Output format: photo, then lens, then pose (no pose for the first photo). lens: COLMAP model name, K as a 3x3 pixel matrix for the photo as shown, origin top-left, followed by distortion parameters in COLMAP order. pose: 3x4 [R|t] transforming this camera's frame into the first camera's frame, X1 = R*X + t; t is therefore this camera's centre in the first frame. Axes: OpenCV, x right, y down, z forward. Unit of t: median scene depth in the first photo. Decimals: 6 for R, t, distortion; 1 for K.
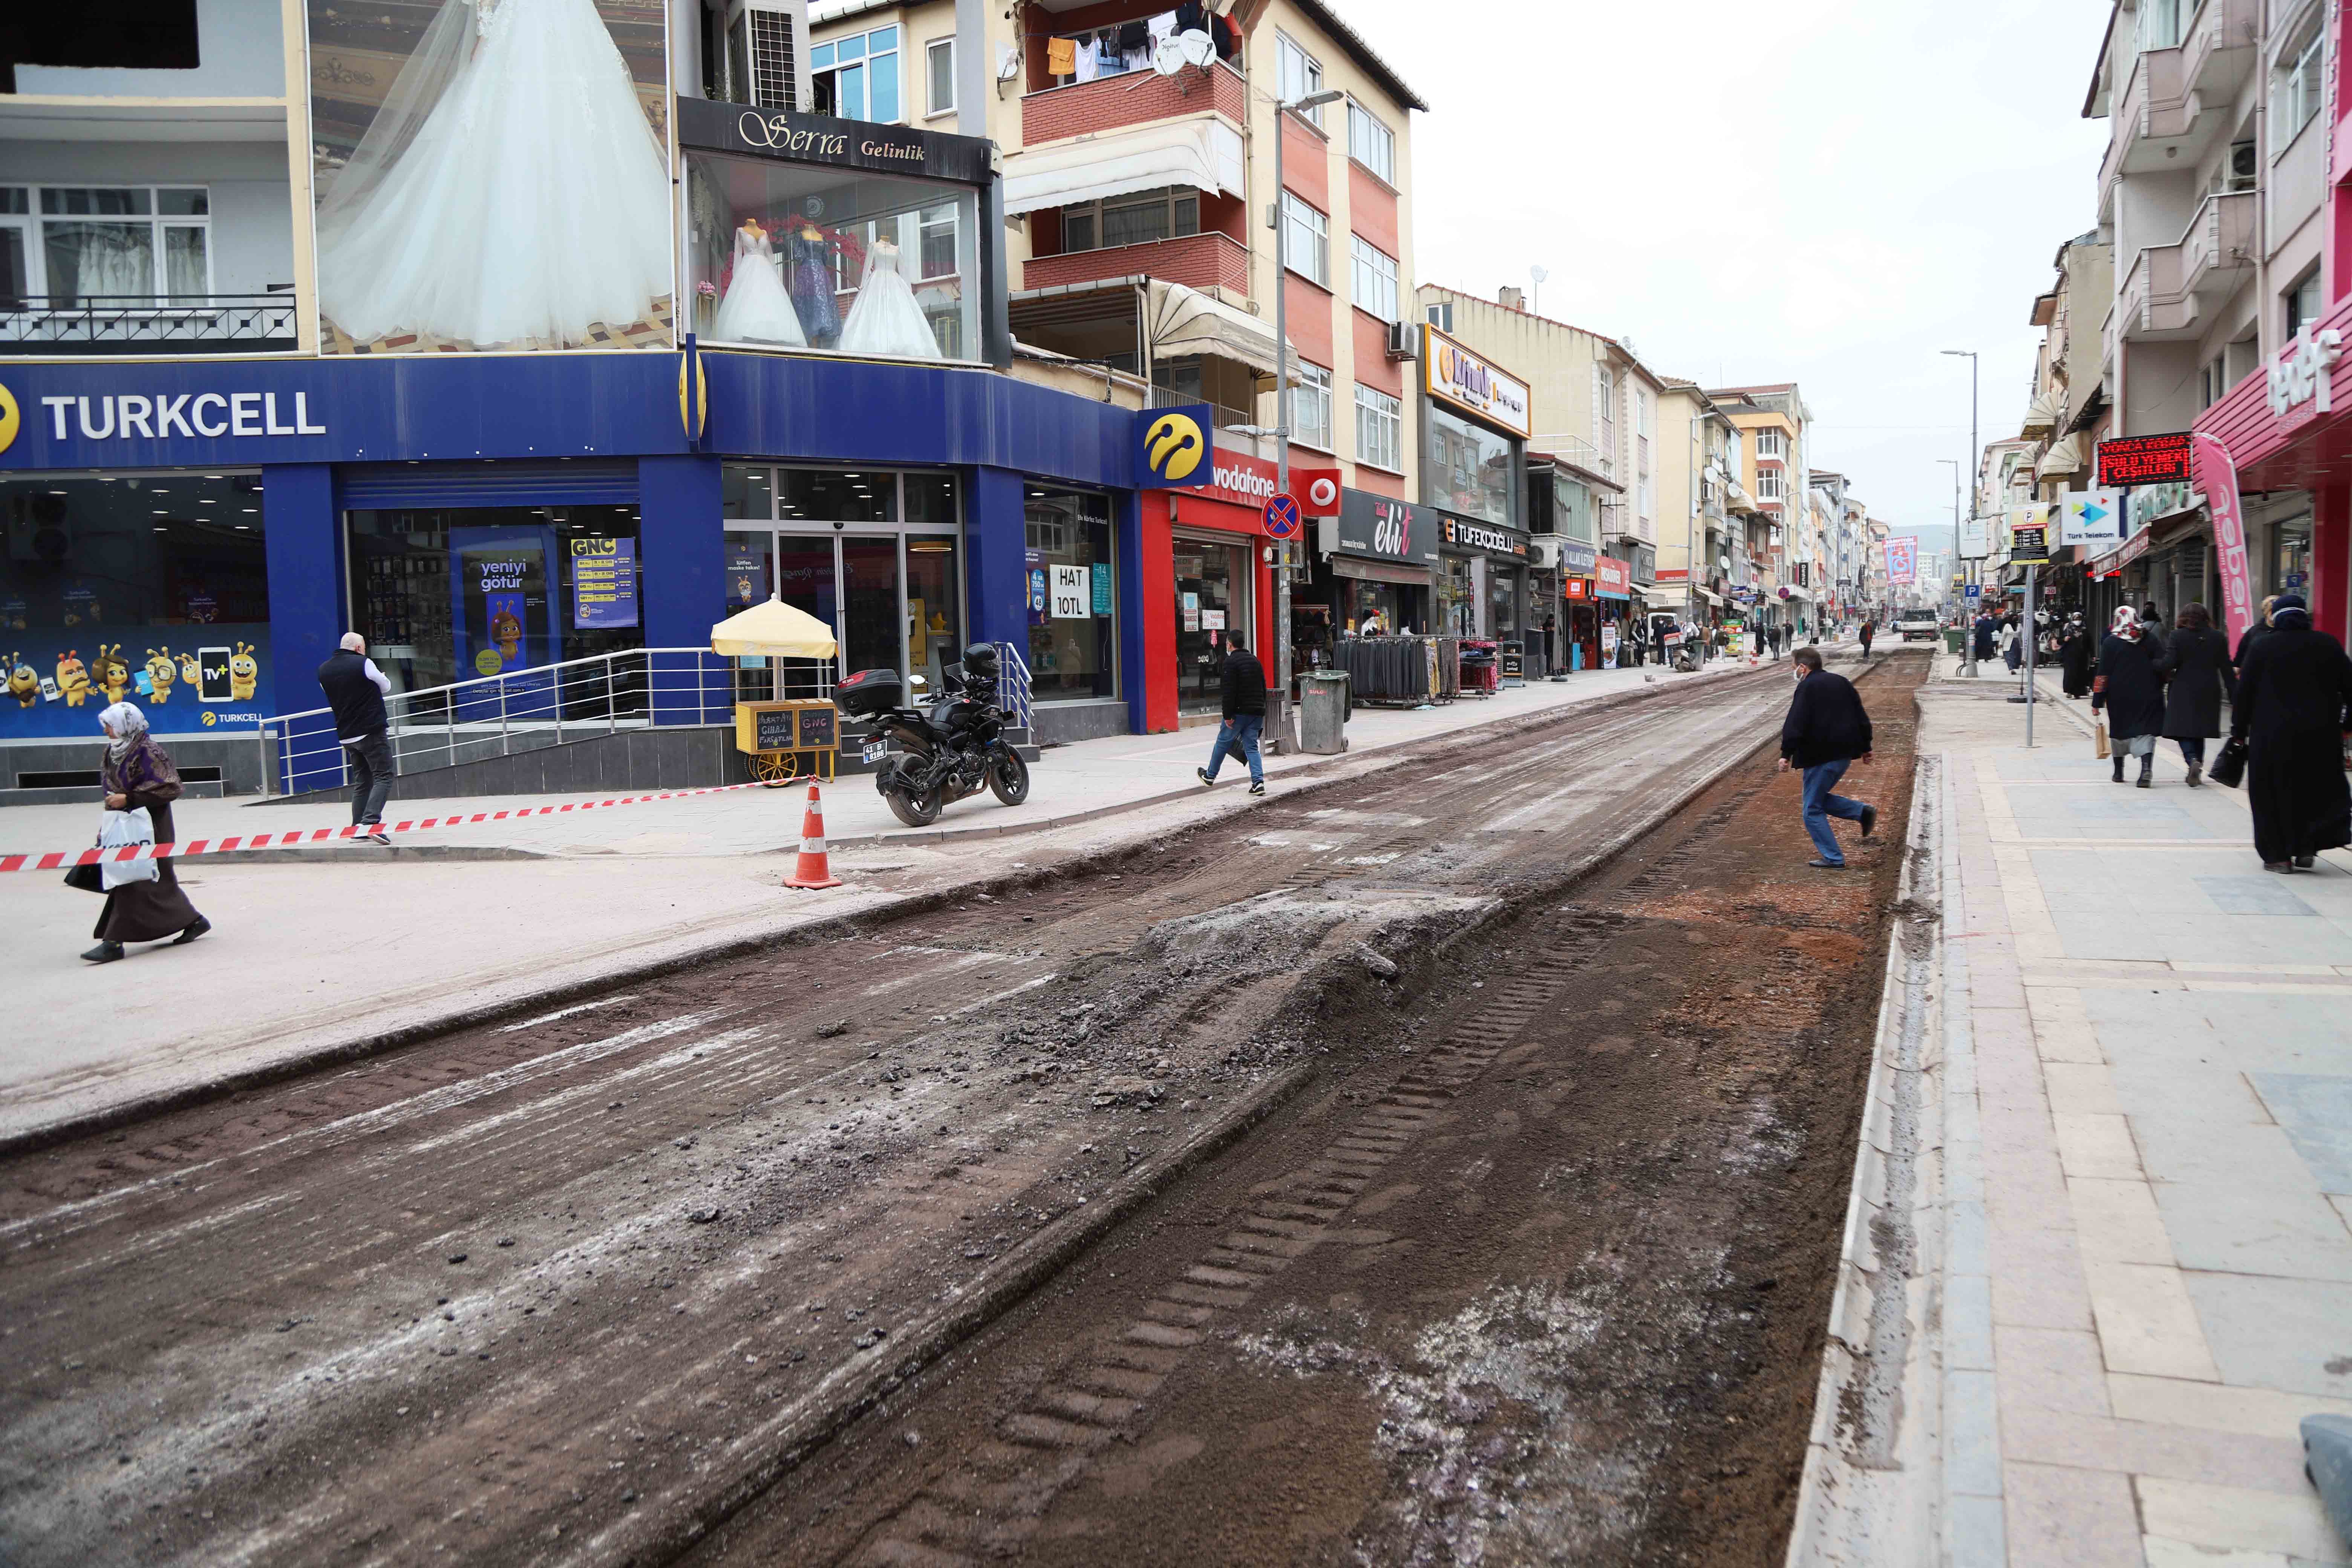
lens RADIAL K [[1607.1, 0, 1199.3], [0, 1607.1, 808.0], [0, 0, 1]] dist [-0.121578, 0.073509]
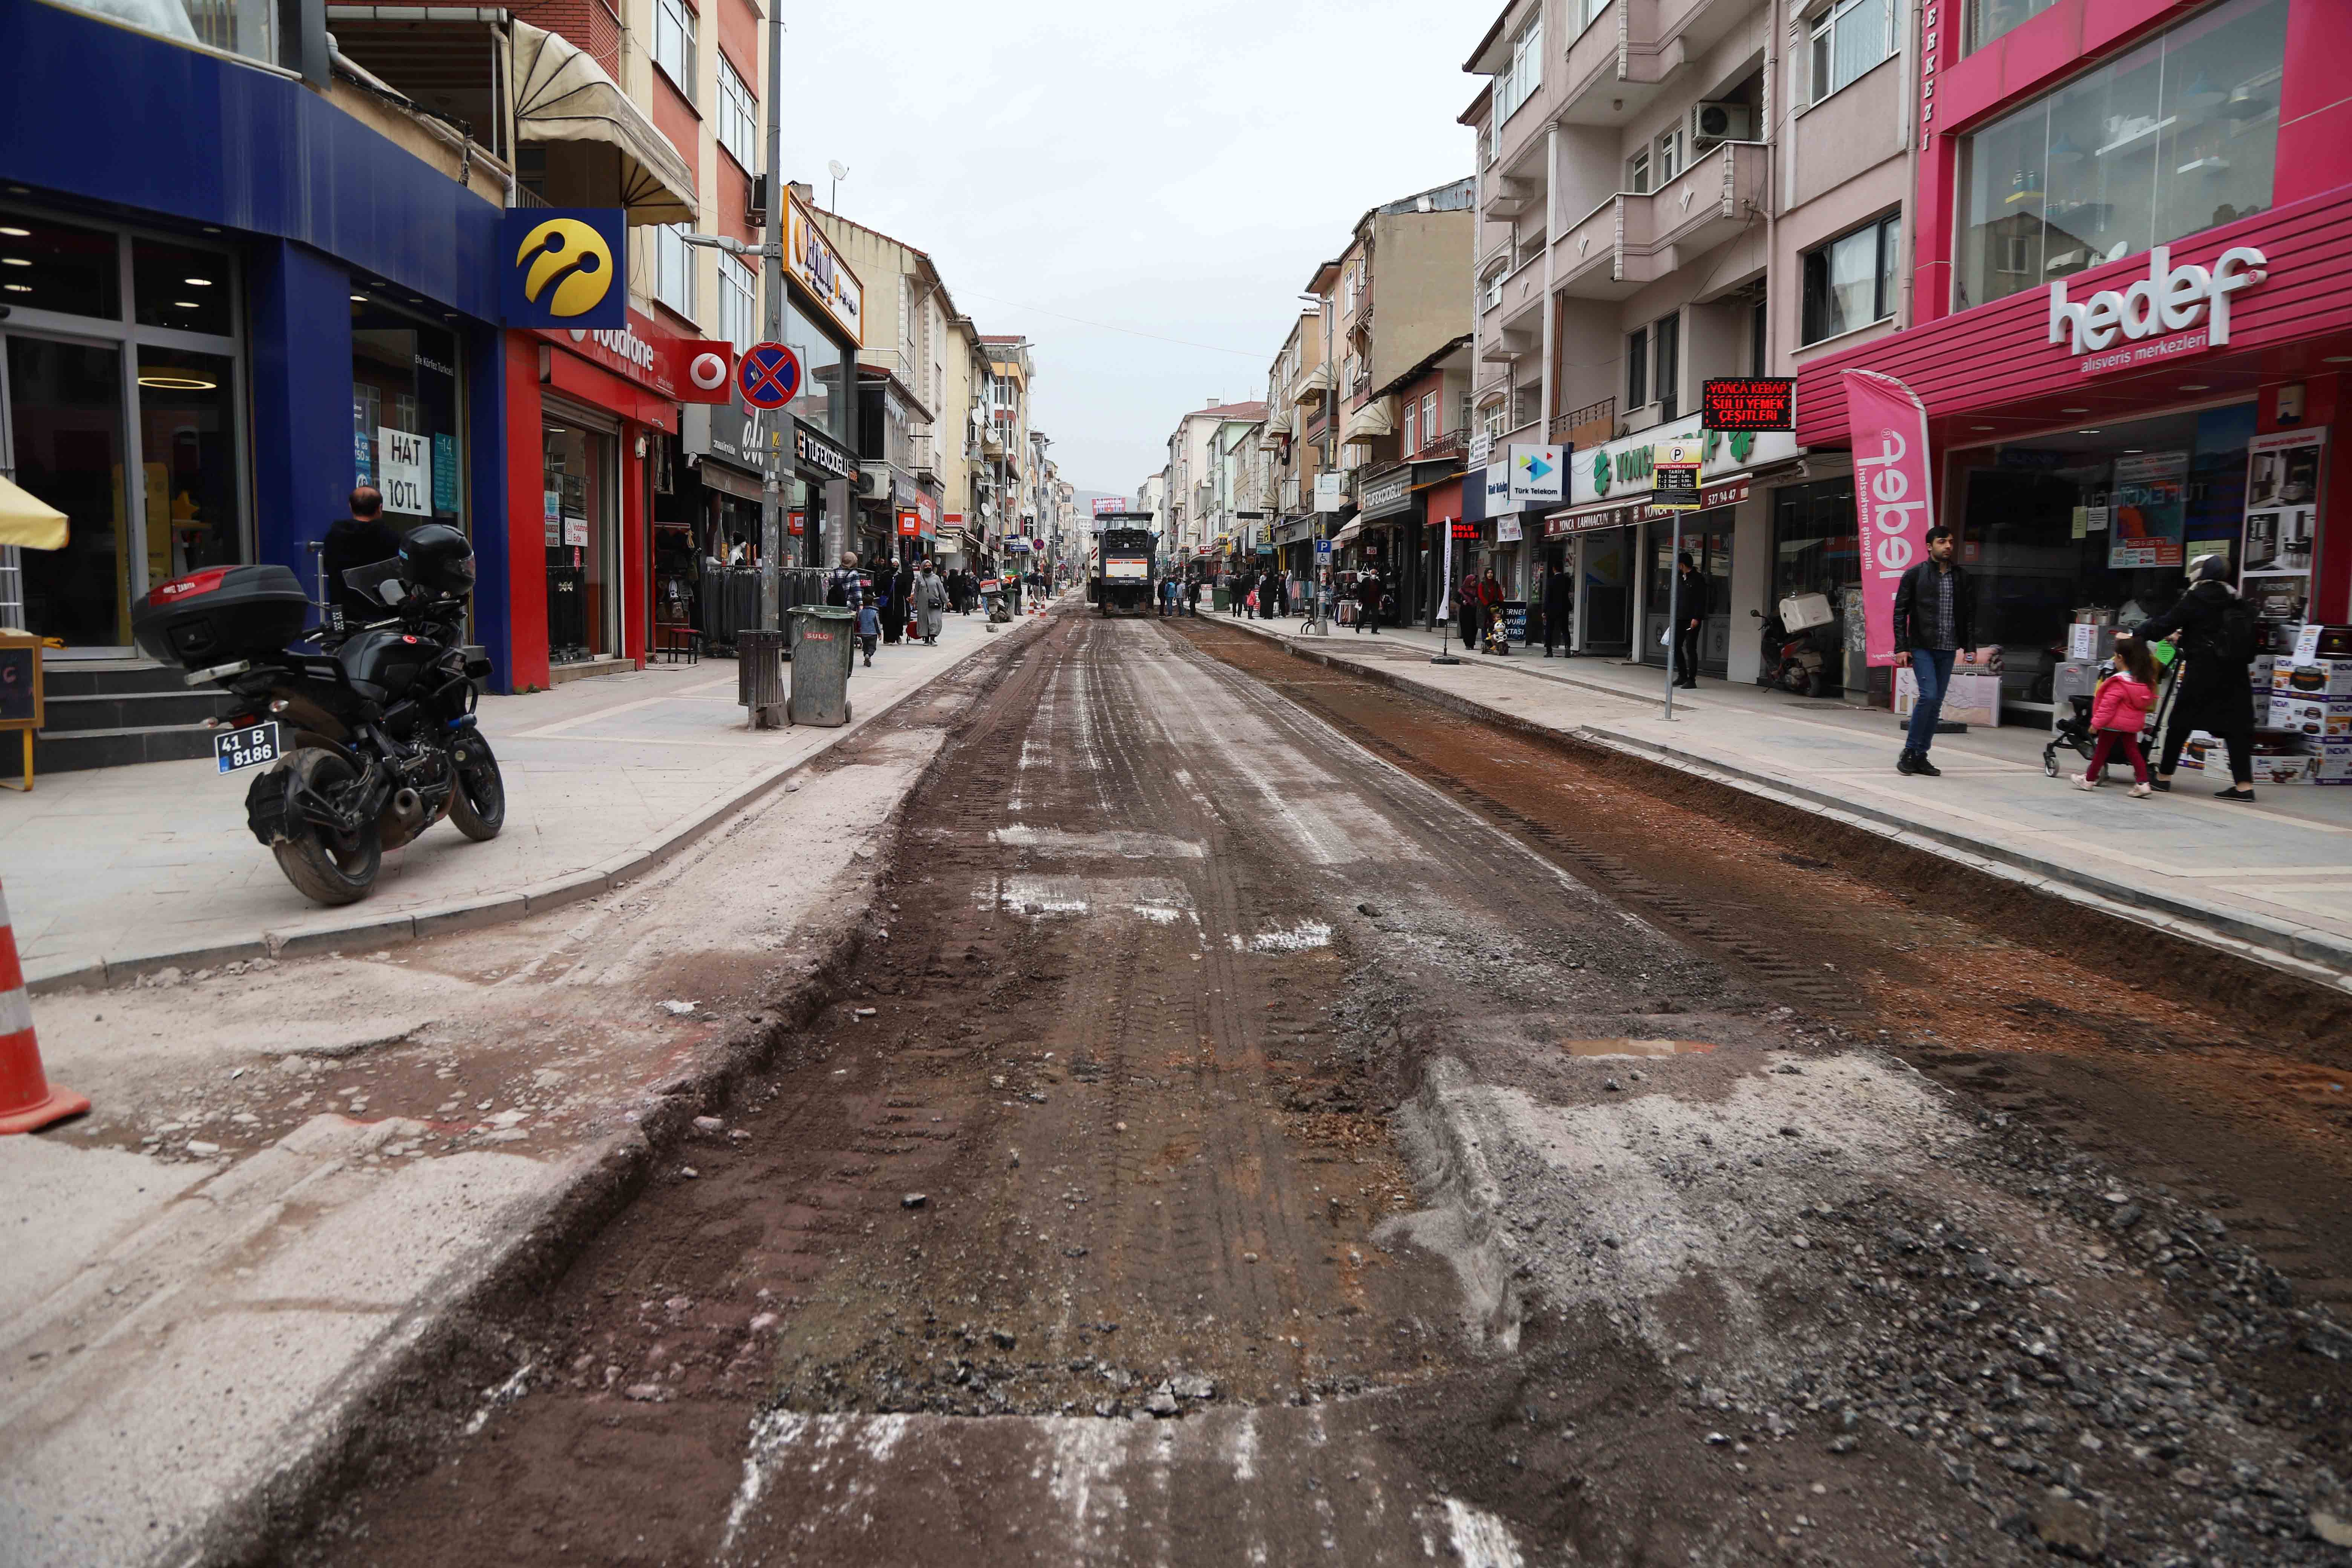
lens RADIAL K [[1607.1, 0, 1199.3], [0, 1607.1, 808.0], [0, 0, 1]] dist [-0.121578, 0.073509]
pose [[0.874640, -0.023468, 0.484205, -0.067111], [0.008198, 0.999401, 0.033630, -0.011509], [-0.484704, -0.025445, 0.874308, 0.182331]]
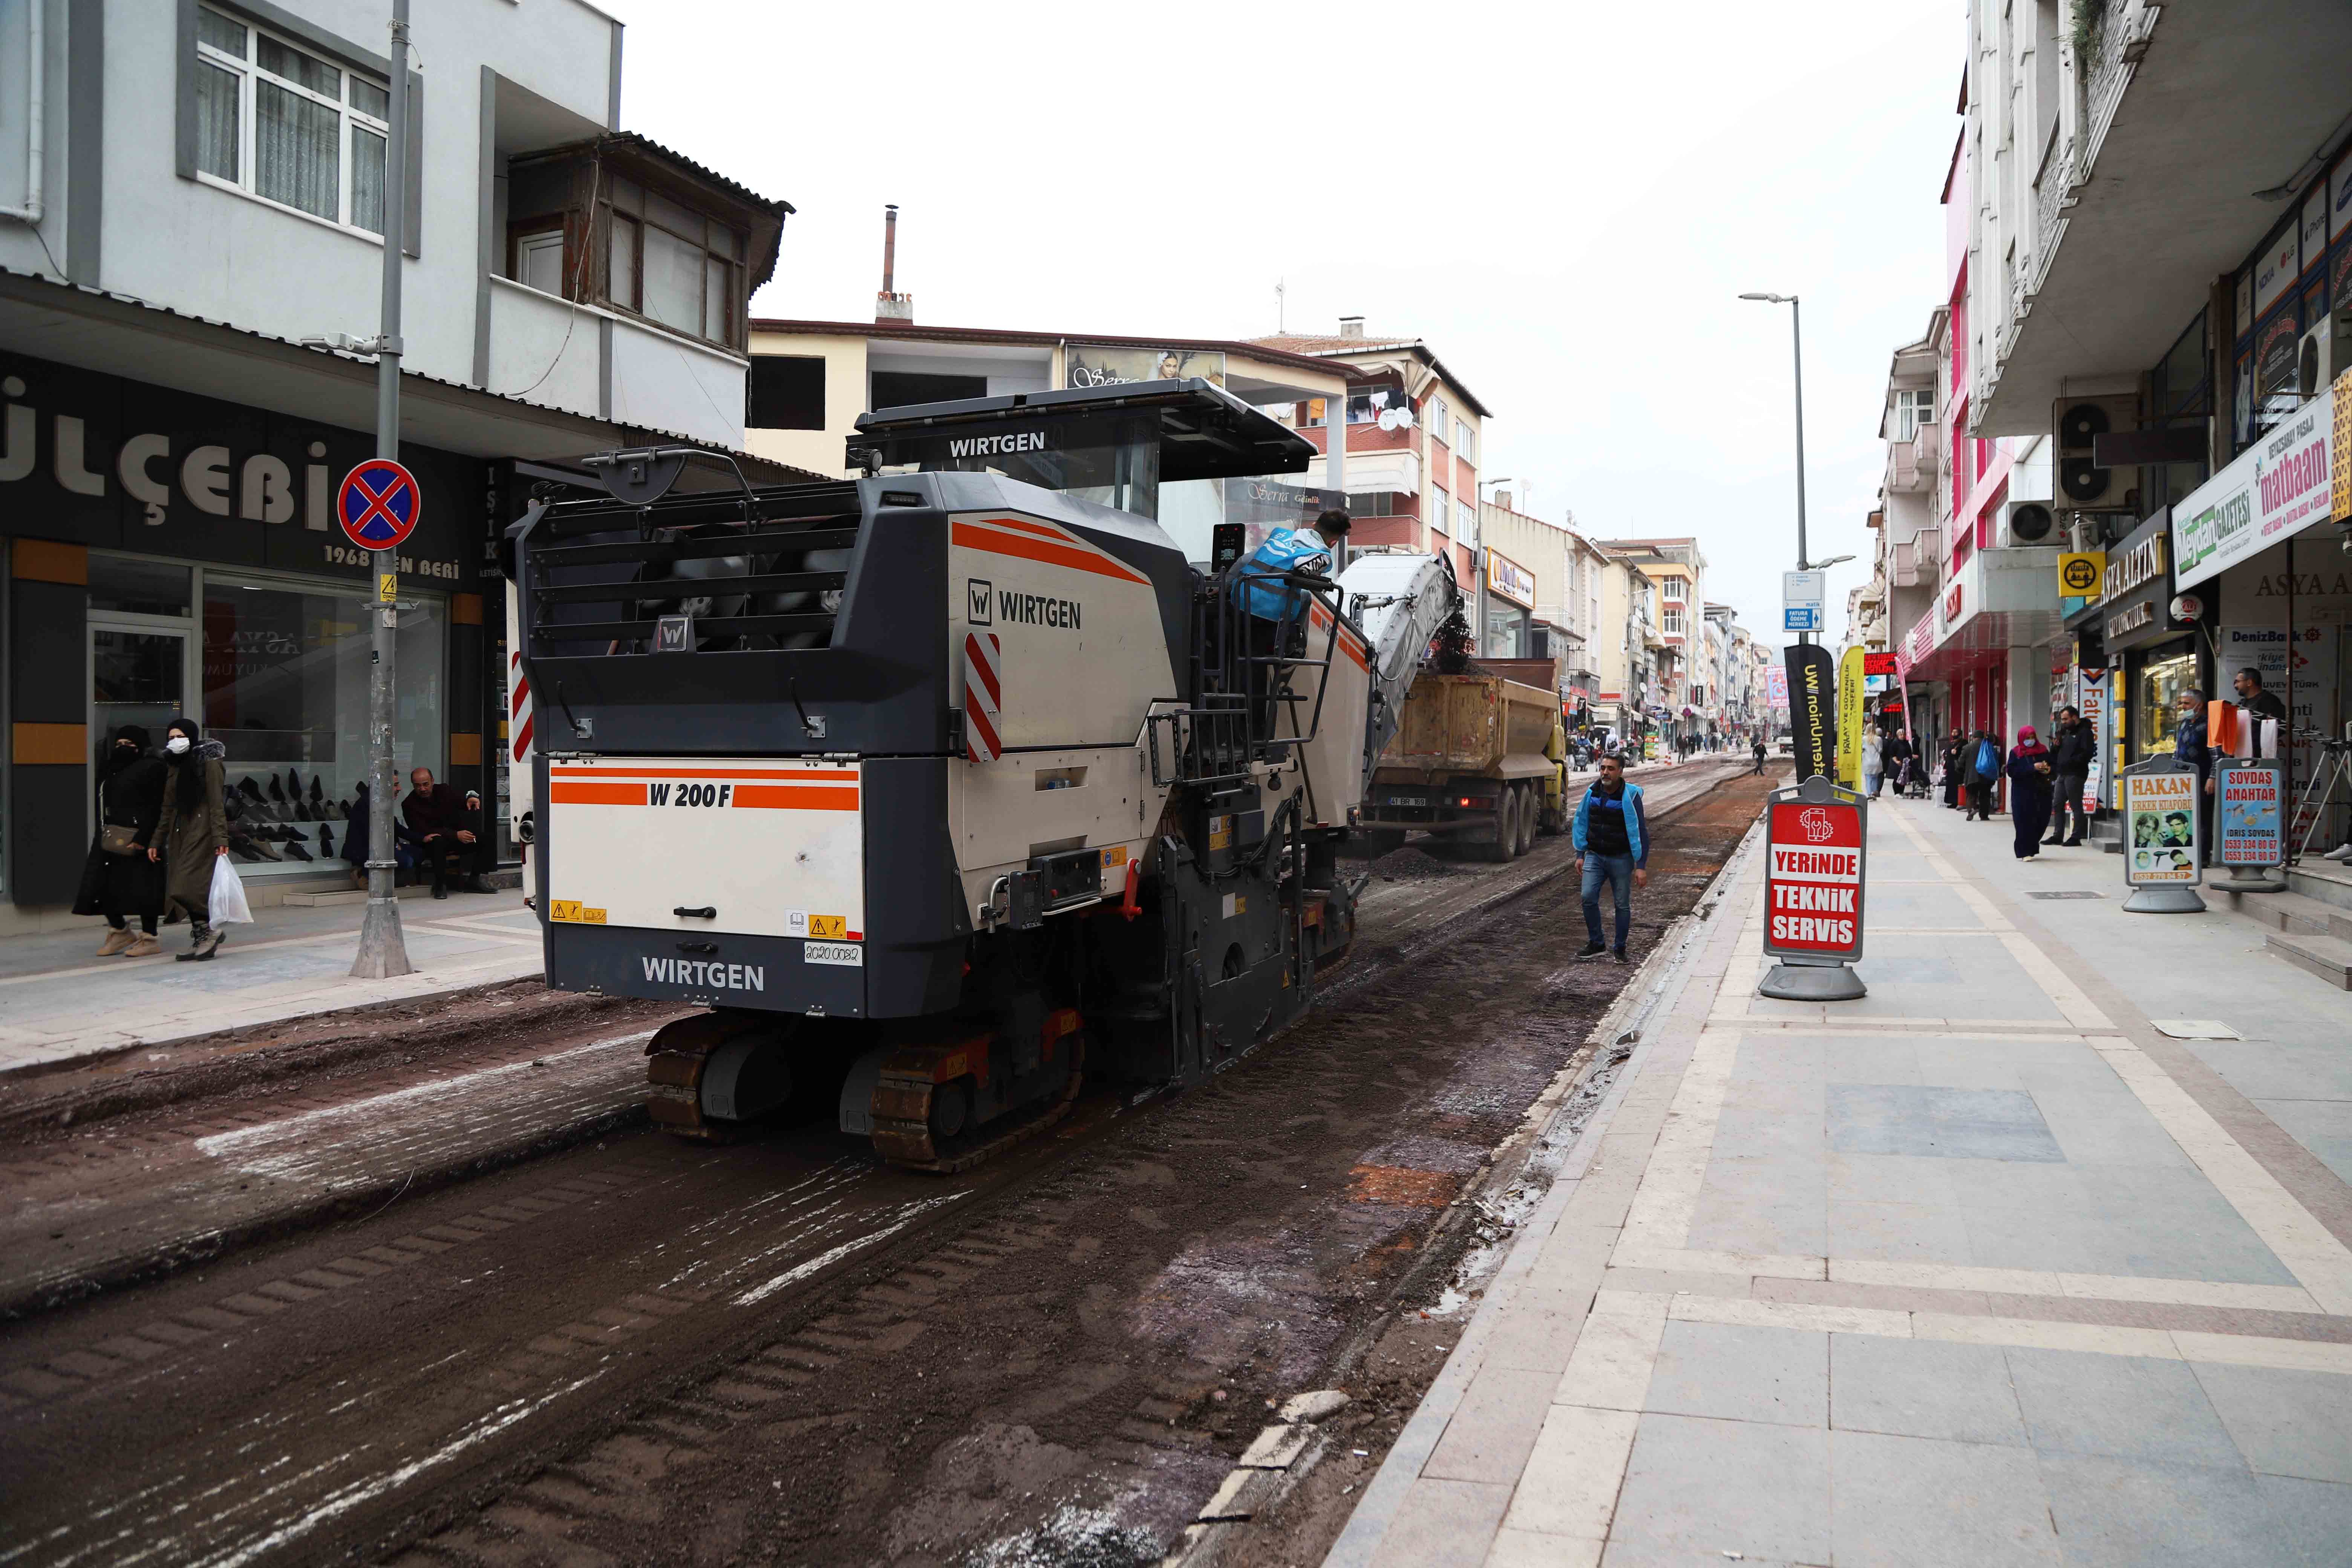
lens RADIAL K [[1607.1, 0, 1199.3], [0, 1607.1, 808.0], [0, 0, 1]] dist [-0.121578, 0.073509]
pose [[0.997539, 0.025510, 0.065311, -0.251422], [-0.021439, 0.997828, -0.062280, 0.071225], [-0.066758, 0.060727, 0.995920, -0.593372]]
